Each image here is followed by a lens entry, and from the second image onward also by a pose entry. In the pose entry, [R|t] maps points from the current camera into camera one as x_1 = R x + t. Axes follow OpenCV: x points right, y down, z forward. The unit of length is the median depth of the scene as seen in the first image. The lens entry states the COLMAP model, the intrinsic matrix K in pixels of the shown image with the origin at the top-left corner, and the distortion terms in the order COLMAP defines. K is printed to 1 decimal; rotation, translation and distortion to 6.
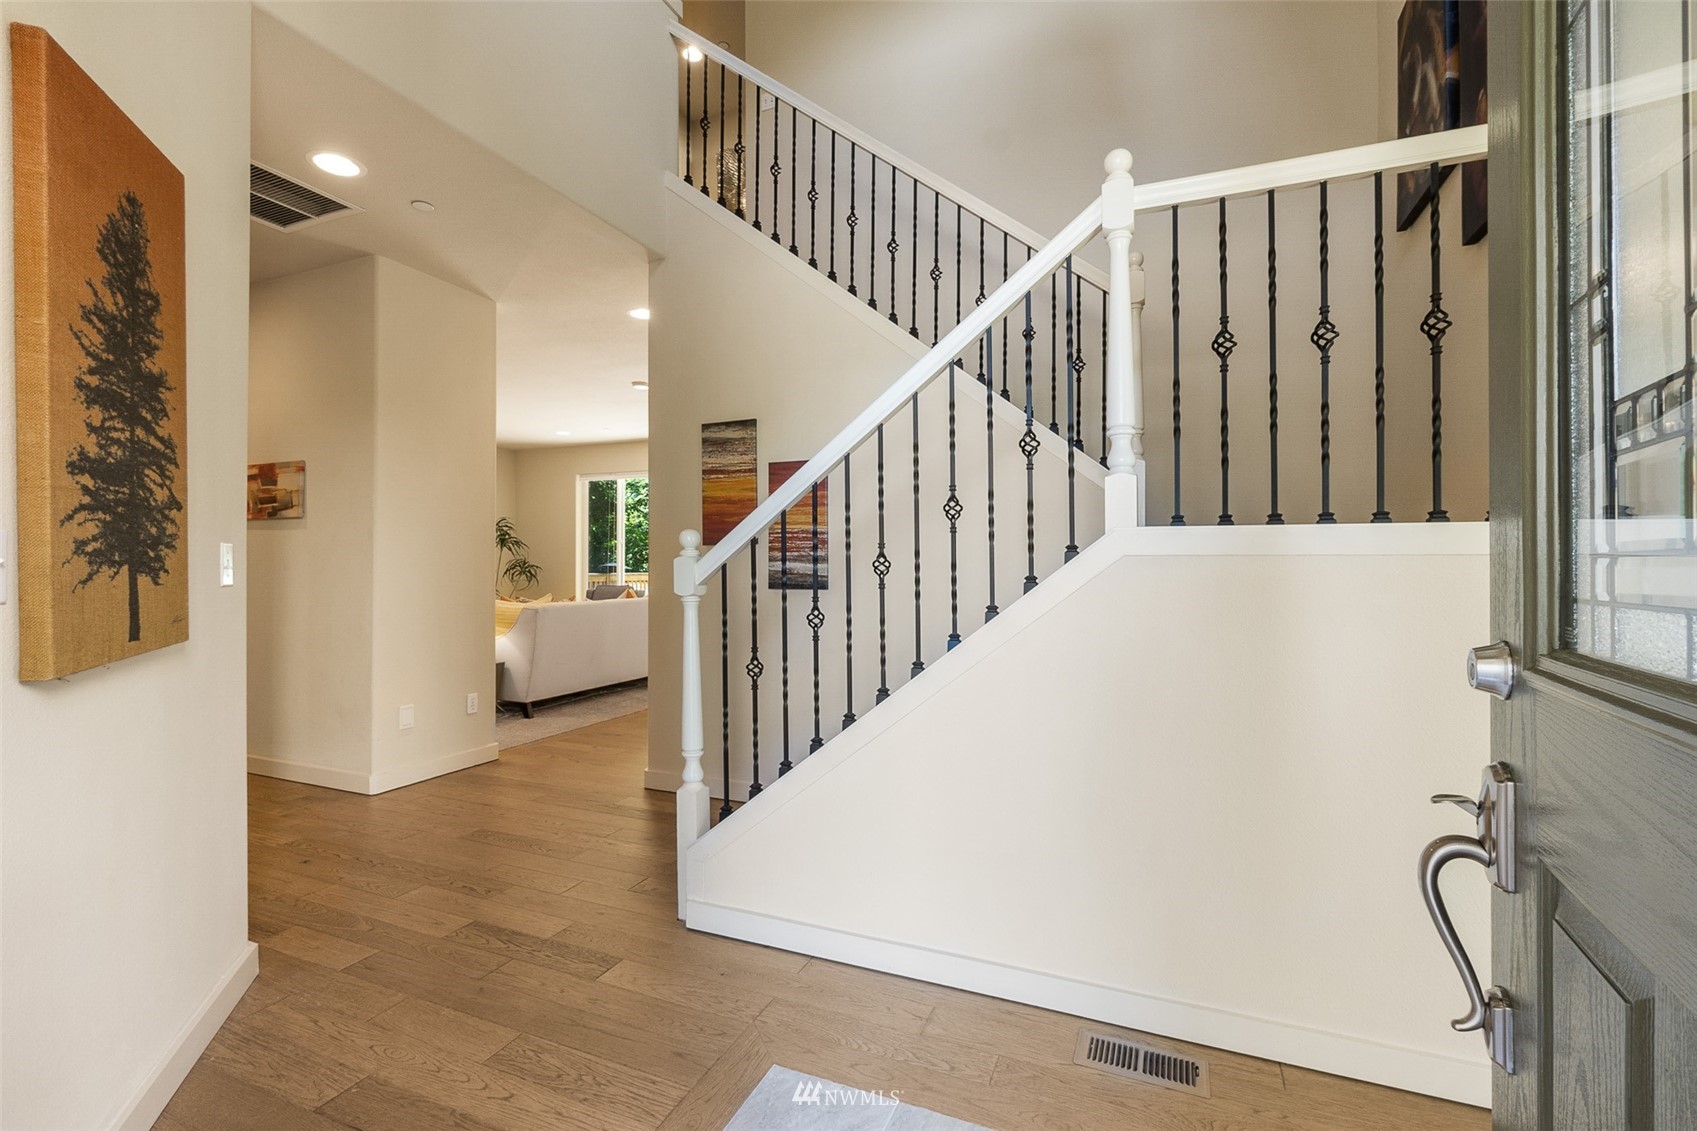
lens RADIAL K [[747.0, 0, 846.2], [0, 747.0, 552.0], [0, 0, 1]] dist [0.000667, 0.000314]
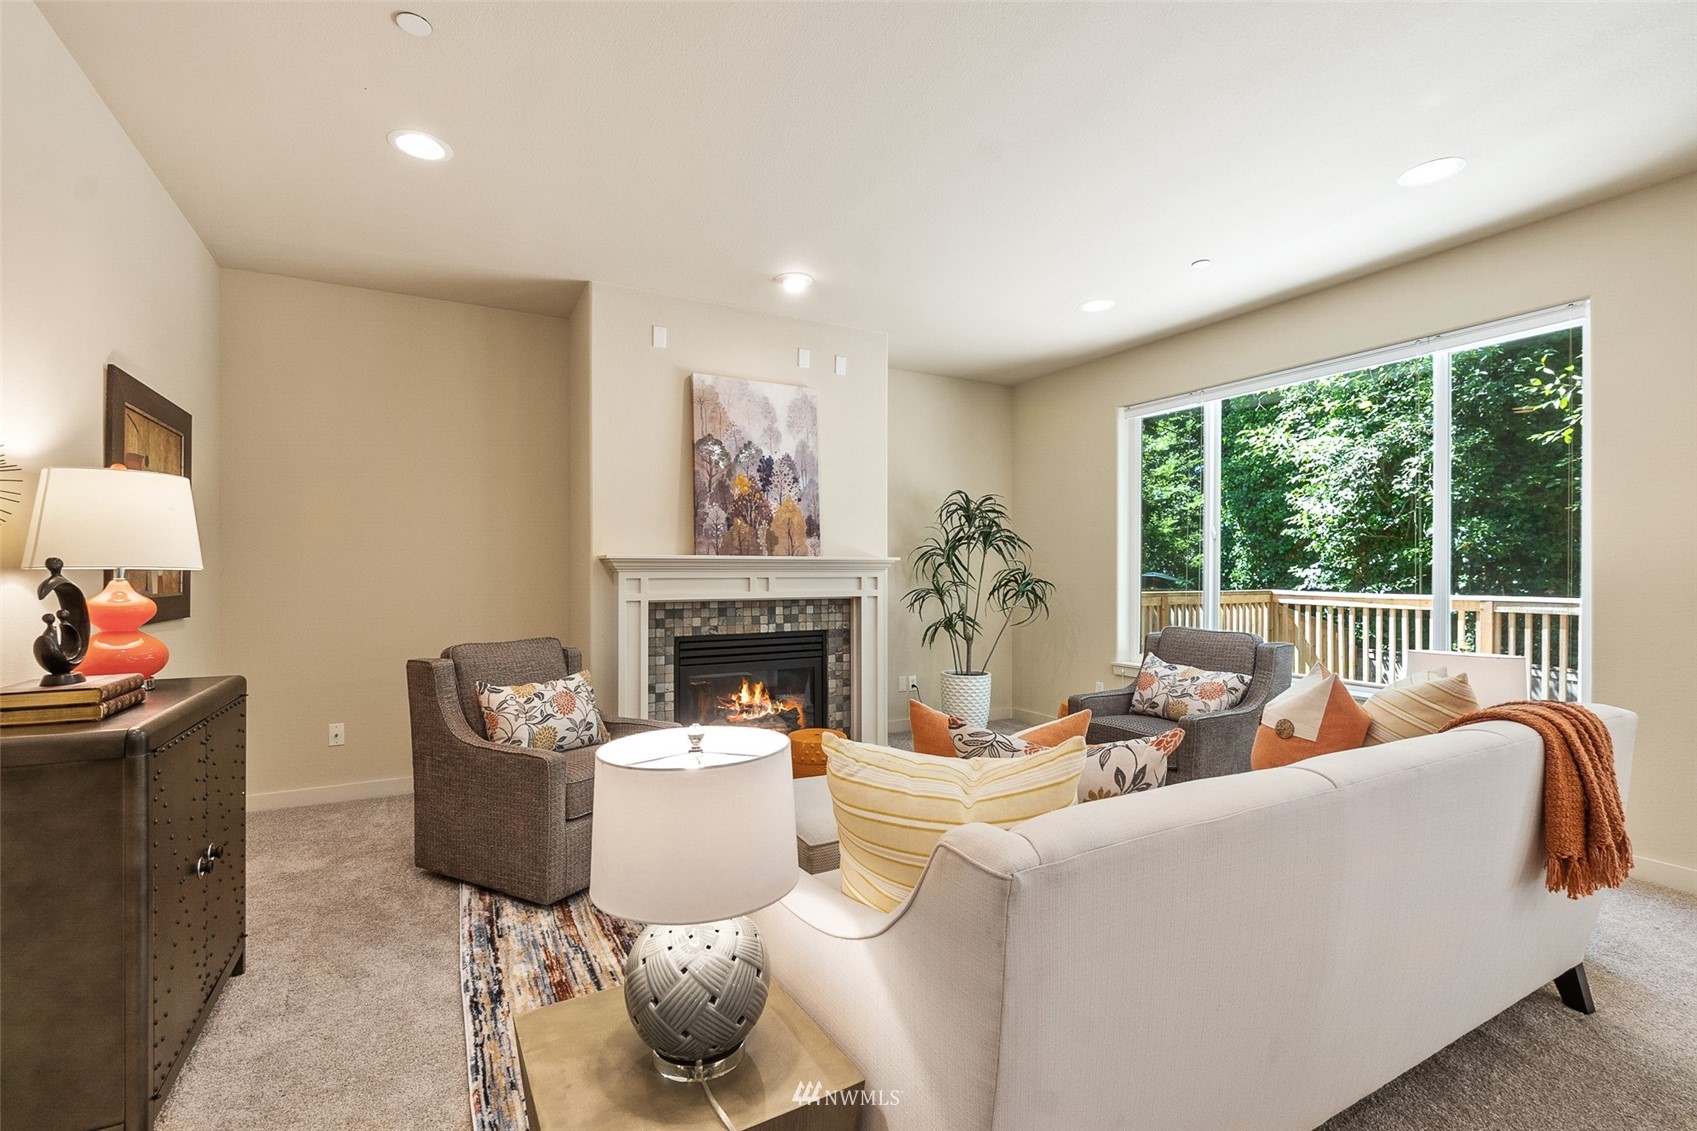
lens RADIAL K [[747.0, 0, 846.2], [0, 747.0, 552.0], [0, 0, 1]] dist [0.000667, 0.000314]
pose [[0.786960, -0.006139, -0.616973, -0.194337], [0.001559, 0.999967, -0.007962, 0.001114], [0.617002, 0.005304, 0.786944, 0.486520]]
